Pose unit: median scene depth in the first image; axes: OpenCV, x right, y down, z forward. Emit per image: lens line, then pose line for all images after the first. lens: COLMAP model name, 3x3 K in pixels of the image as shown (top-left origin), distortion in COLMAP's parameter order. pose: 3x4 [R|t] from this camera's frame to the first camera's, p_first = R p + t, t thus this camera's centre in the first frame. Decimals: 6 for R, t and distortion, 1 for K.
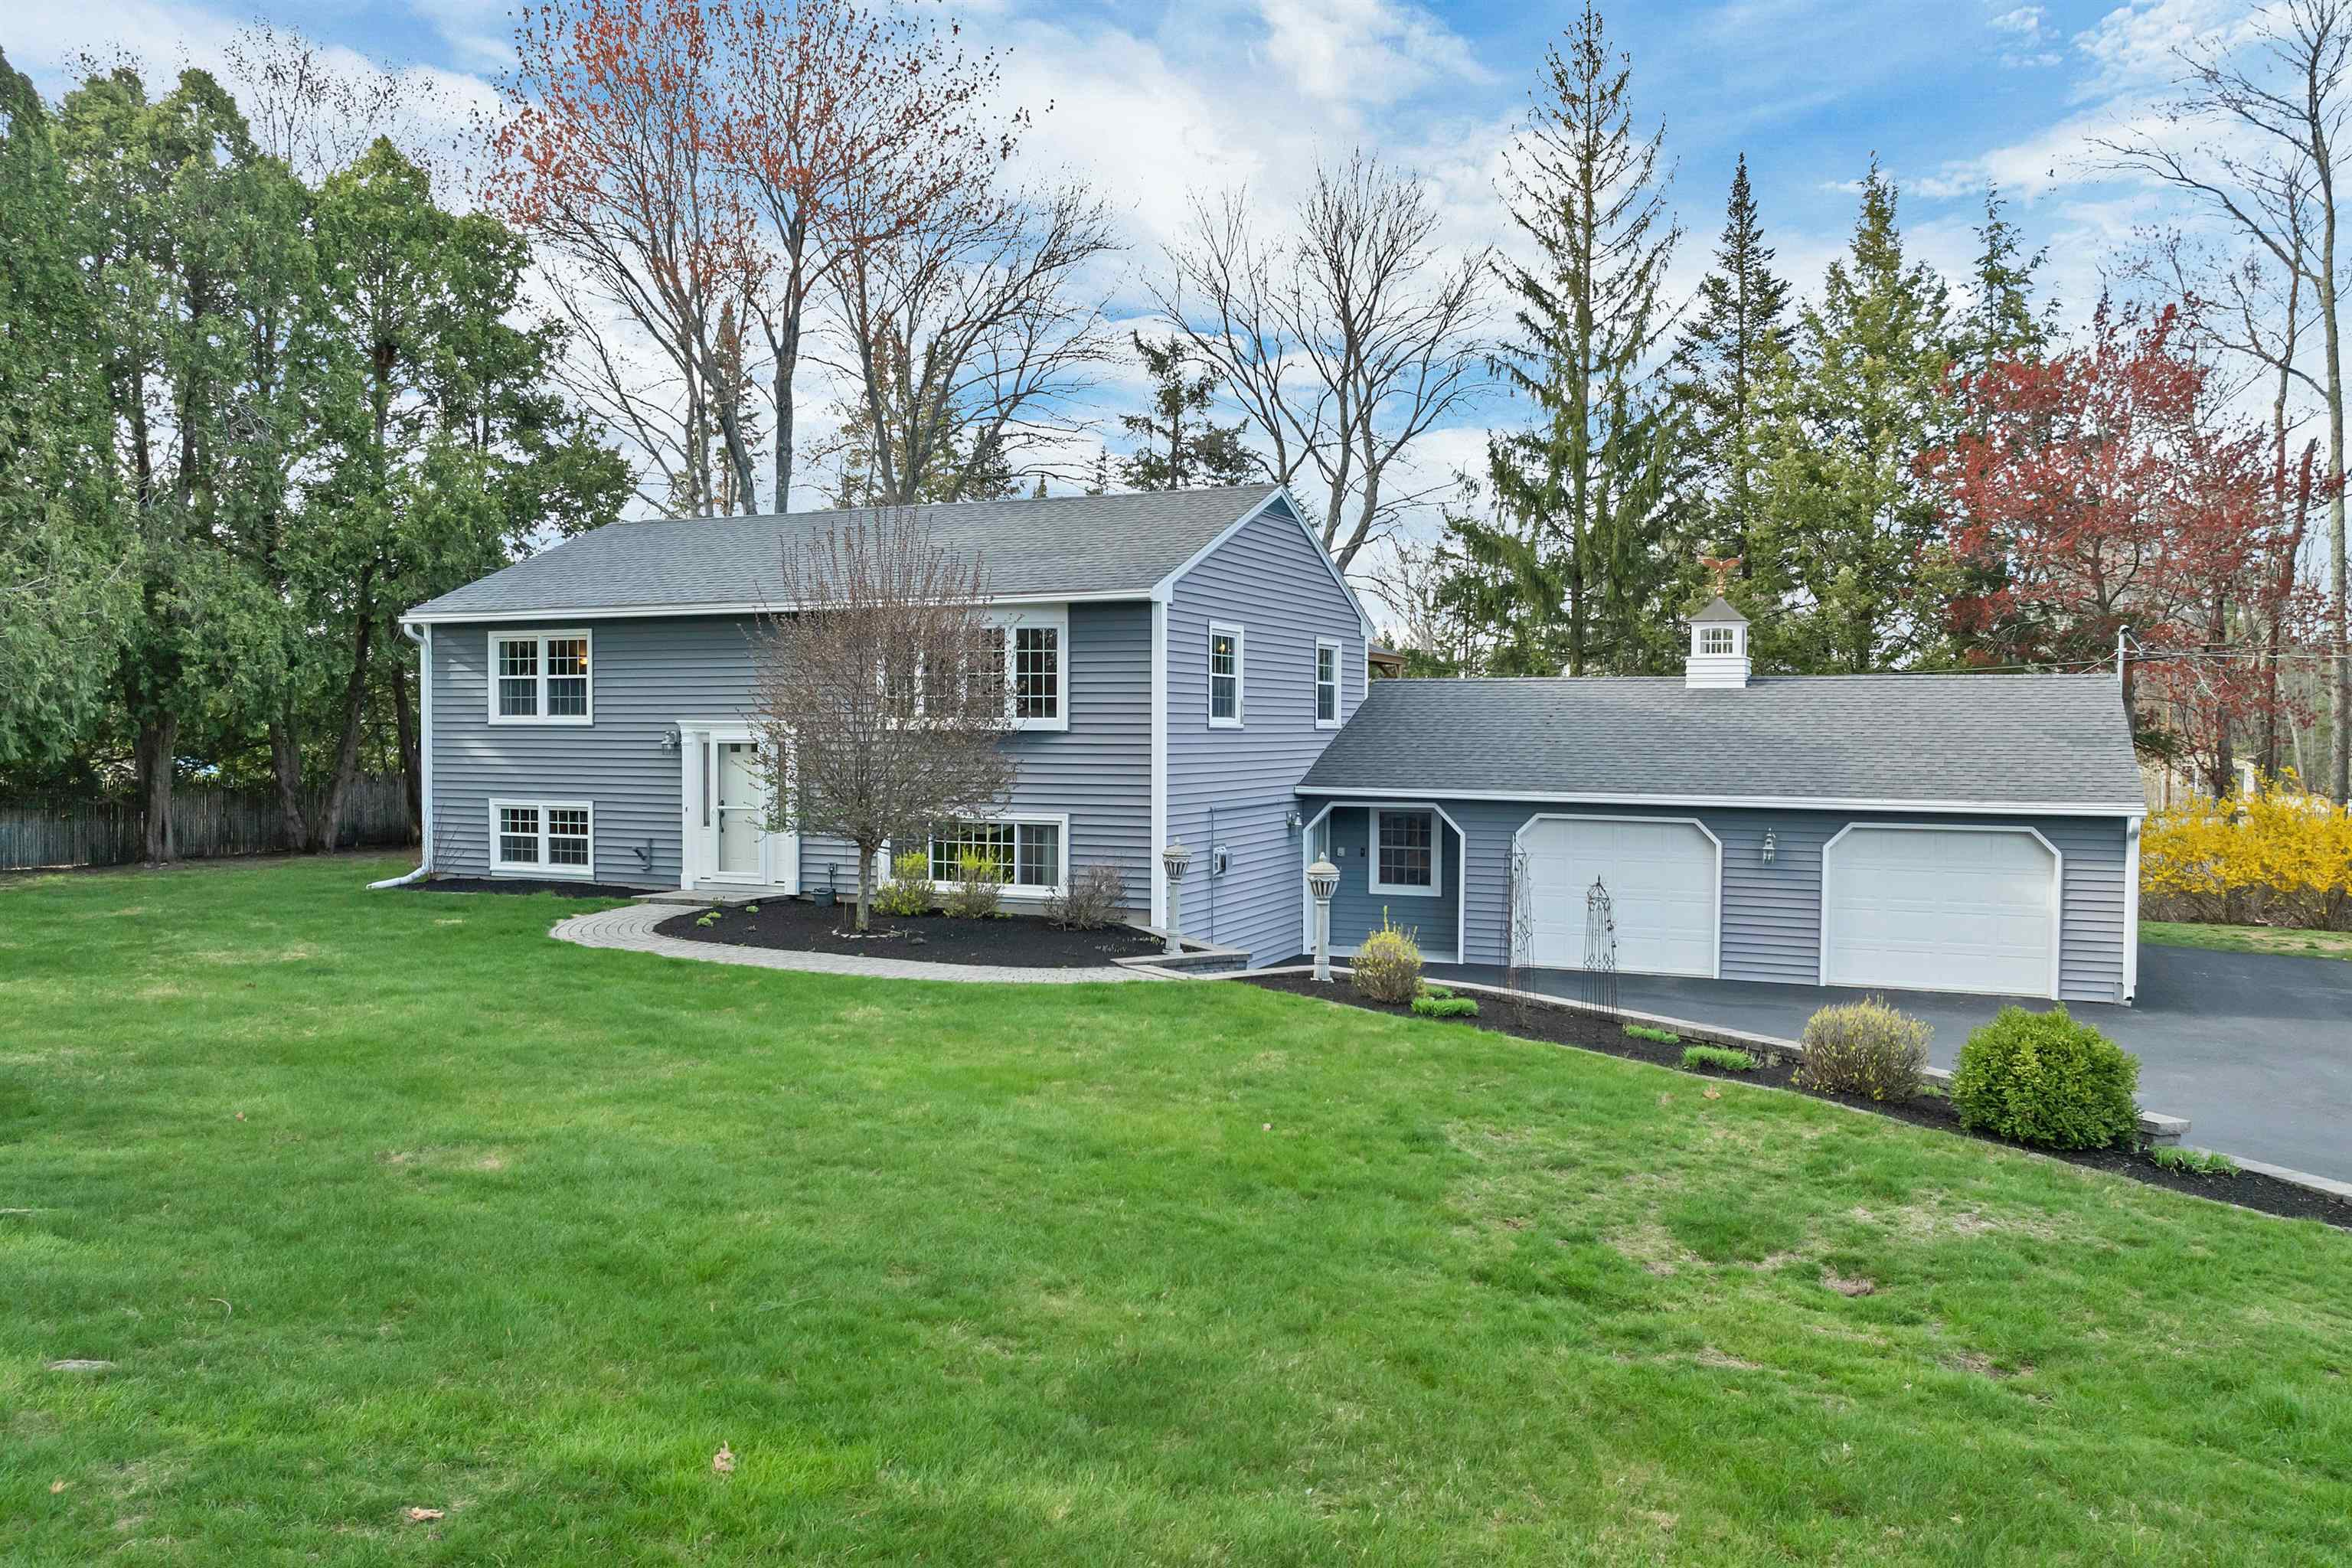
lens RADIAL K [[1700.1, 0, 1182.8], [0, 1700.1, 790.2], [0, 0, 1]] dist [-0.041658, 0.008287]
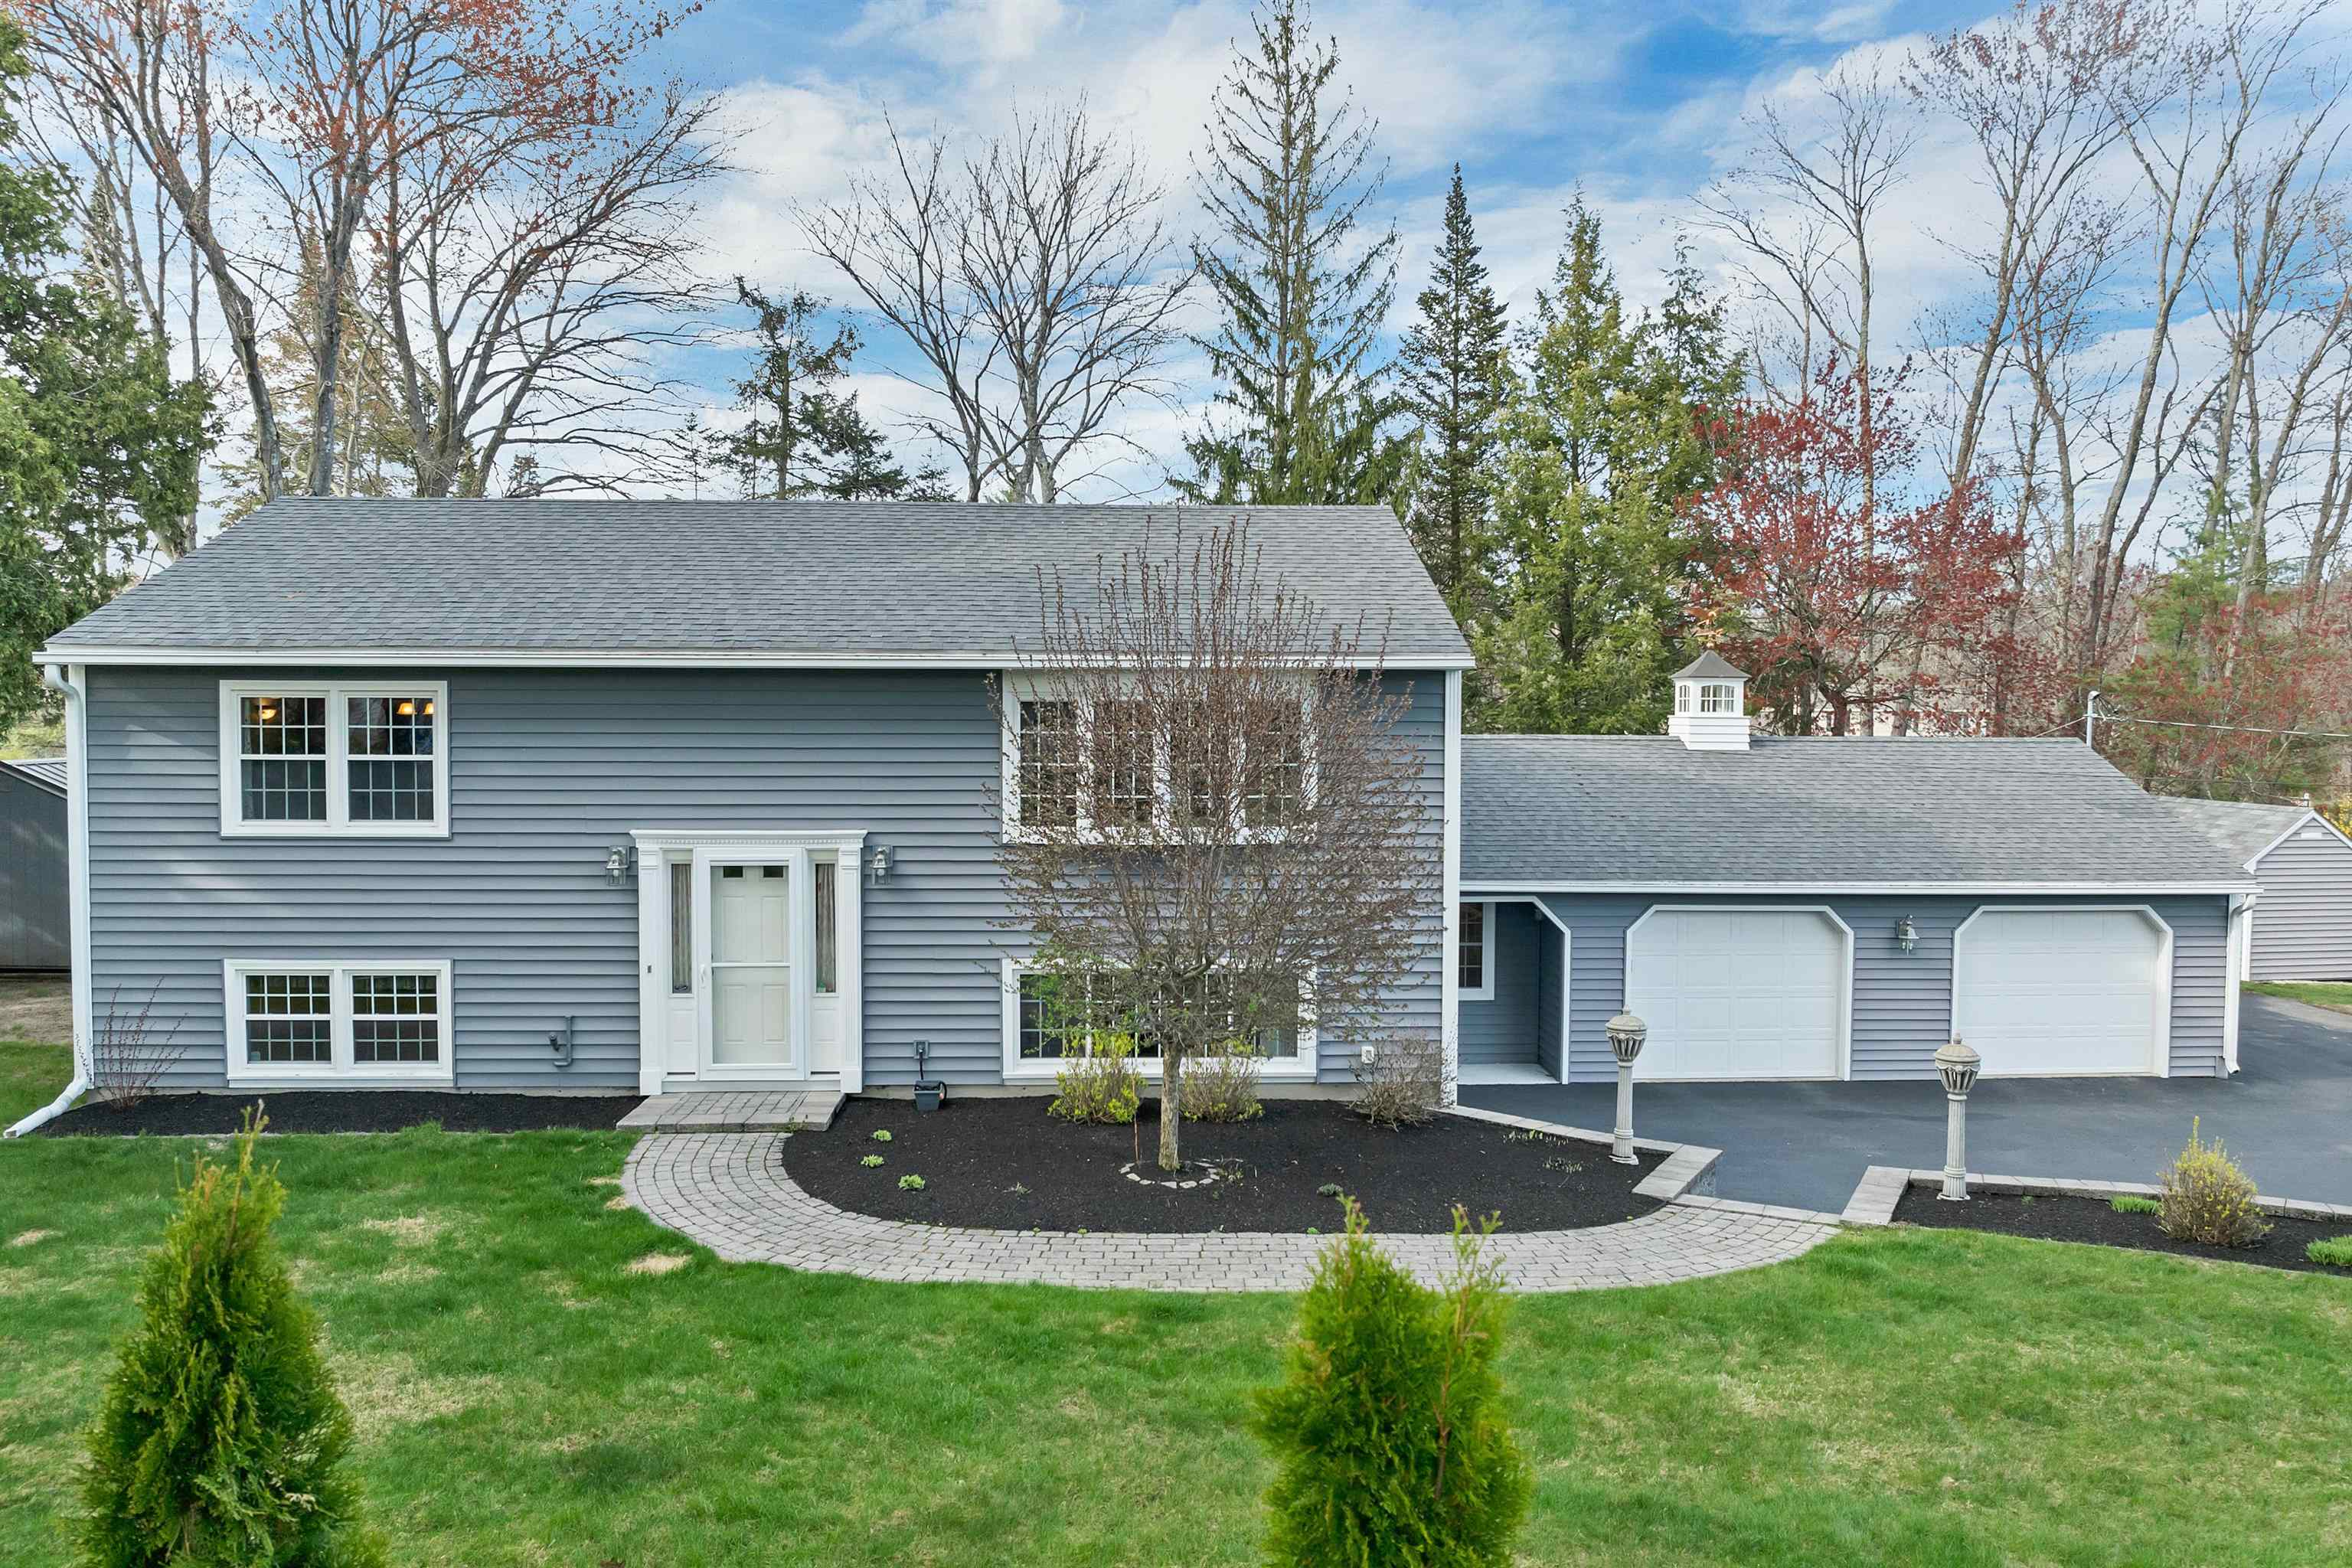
lens RADIAL K [[1700.1, 0, 1174.1], [0, 1700.1, 773.9], [0, 0, 1]] dist [-0.041658, 0.008287]
pose [[0.892877, -0.016984, 0.449980, -0.382907], [0.015359, 0.999856, 0.007263, -0.060959], [-0.450039, 0.000426, 0.893009, 0.324649]]
